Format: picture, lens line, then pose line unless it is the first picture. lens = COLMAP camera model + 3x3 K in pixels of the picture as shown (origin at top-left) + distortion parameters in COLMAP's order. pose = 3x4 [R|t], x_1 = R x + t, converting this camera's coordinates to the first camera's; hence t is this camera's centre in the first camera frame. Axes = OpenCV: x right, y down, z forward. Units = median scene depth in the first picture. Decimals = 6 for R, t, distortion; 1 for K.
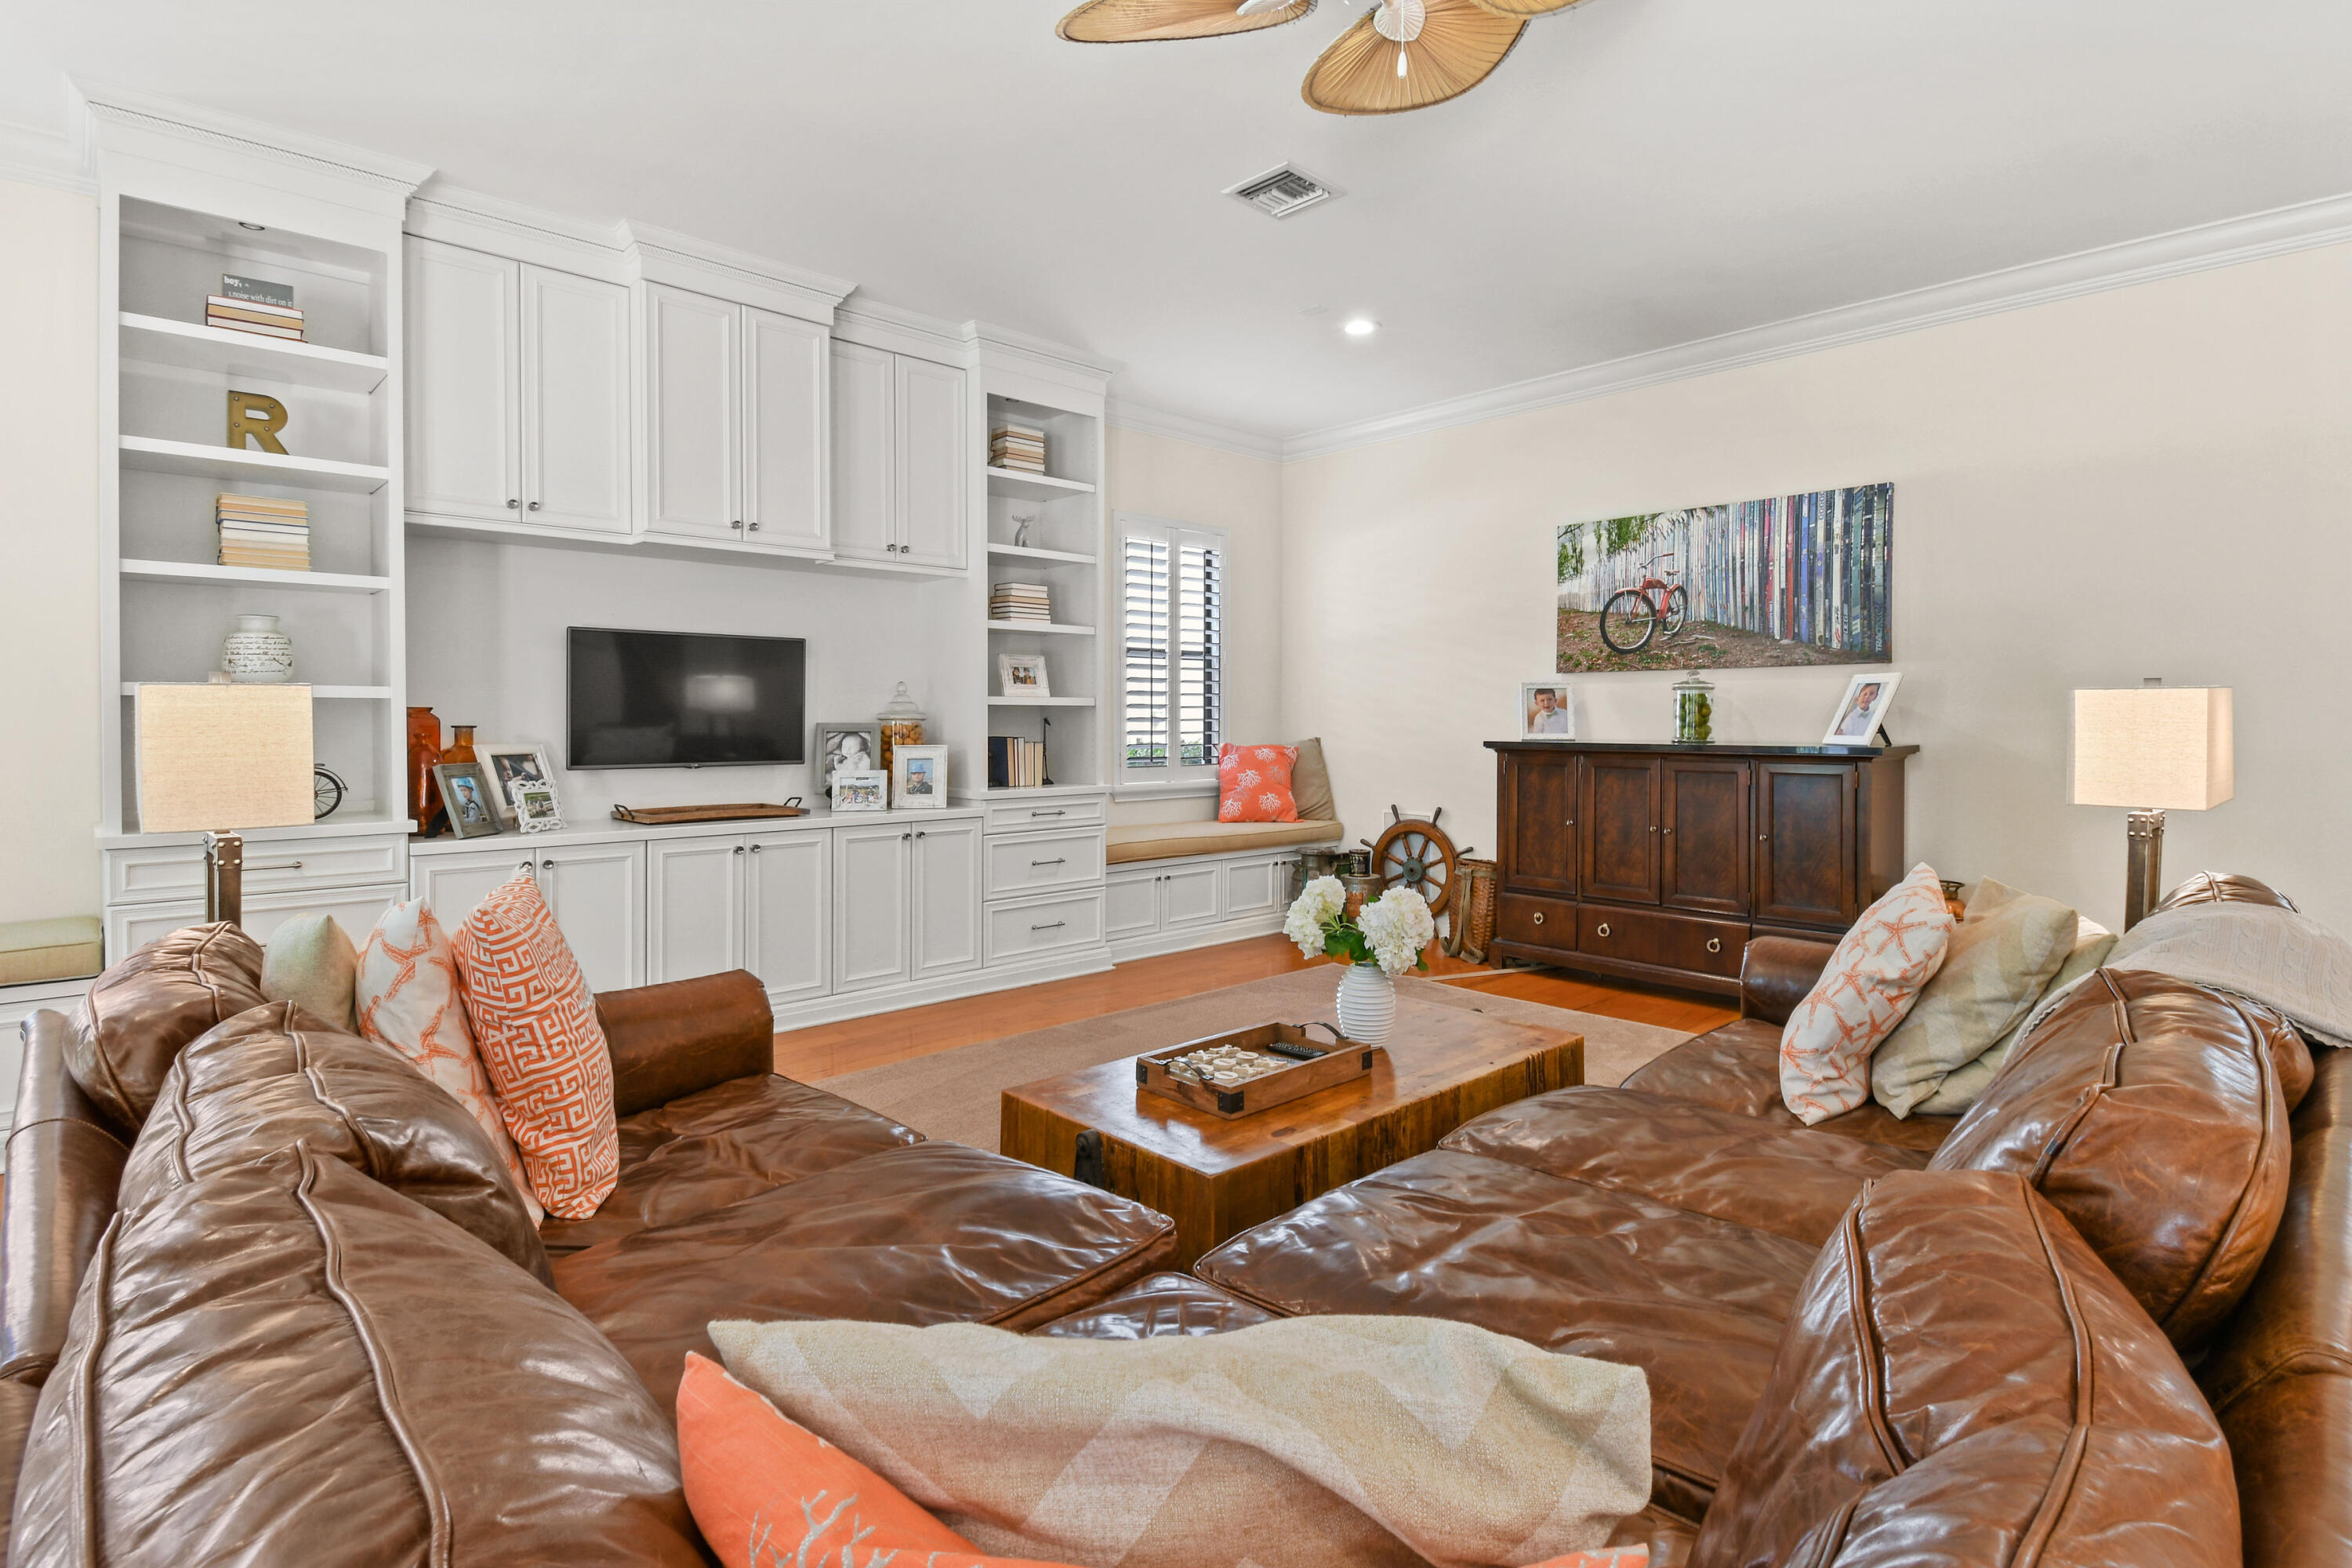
lens RADIAL K [[1154.0, 0, 1182.1], [0, 1154.0, 725.4], [0, 0, 1]] dist [-0.002779, -0.001306]
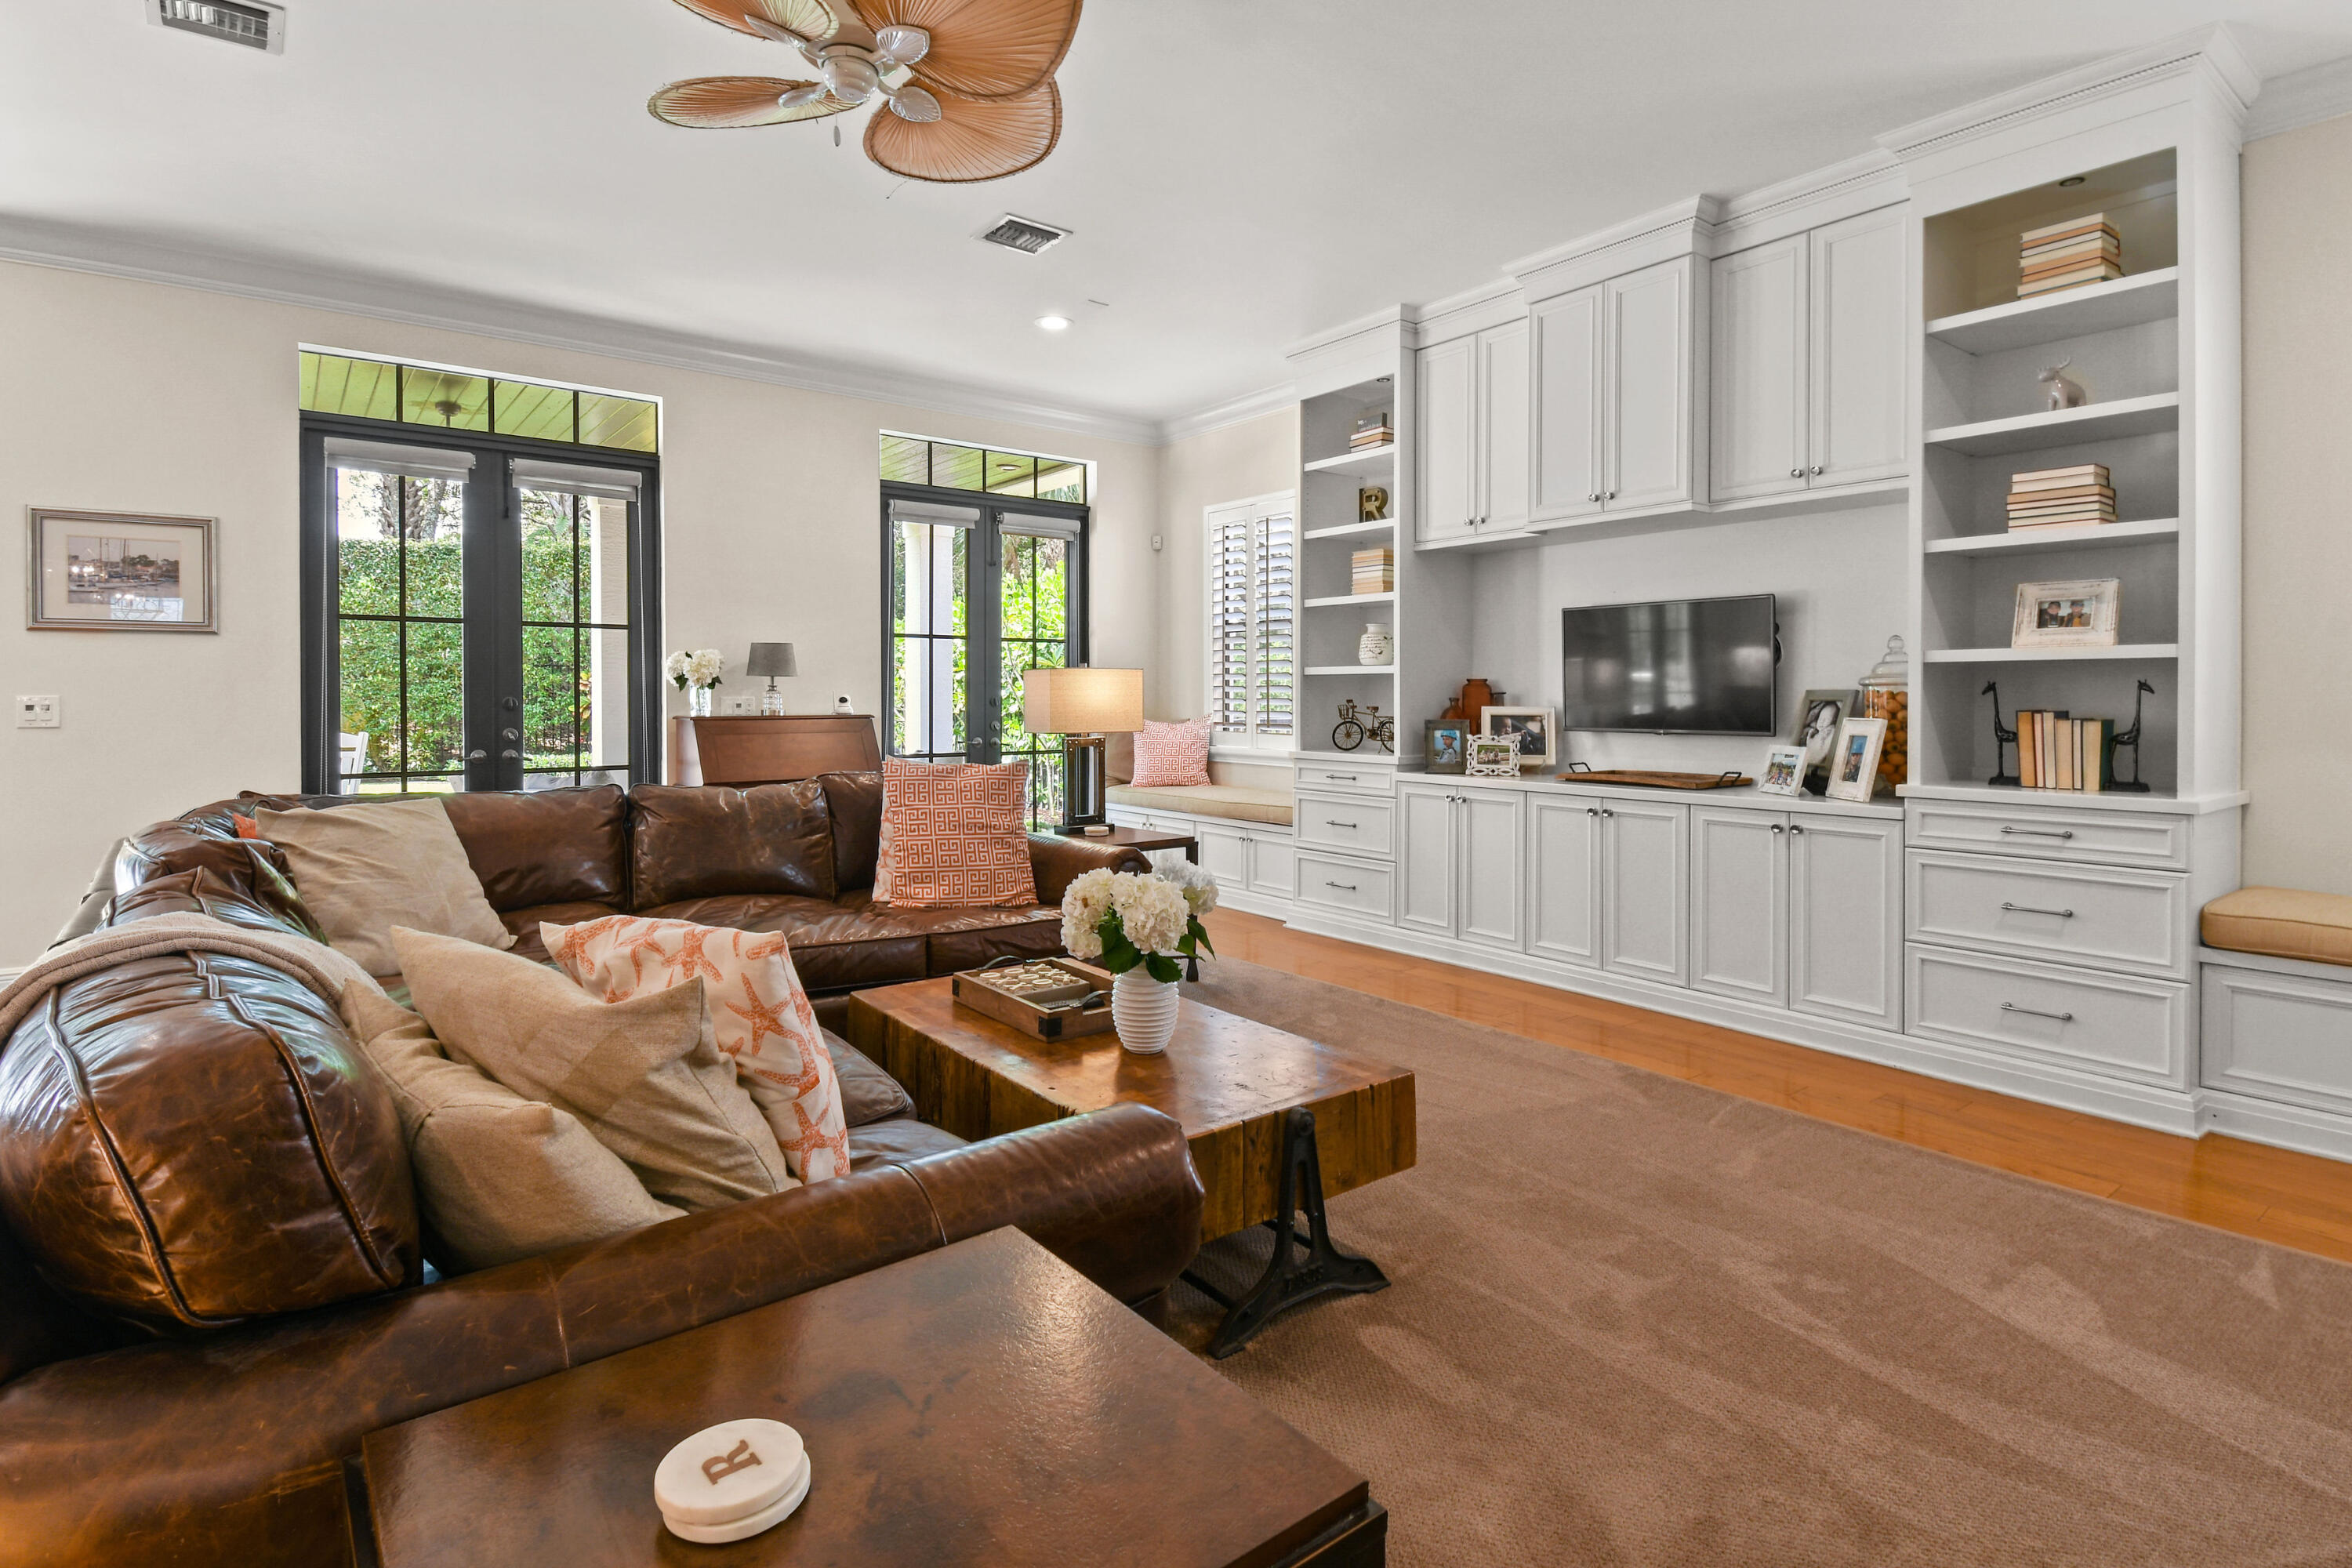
lens RADIAL K [[1154.0, 0, 1182.1], [0, 1154.0, 725.4], [0, 0, 1]] dist [-0.002779, -0.001306]
pose [[-0.121003, 0.024603, -0.992347, 0.598200], [-0.006401, 0.999653, 0.025565, 0.005264], [0.992631, 0.009445, -0.120804, 0.656974]]
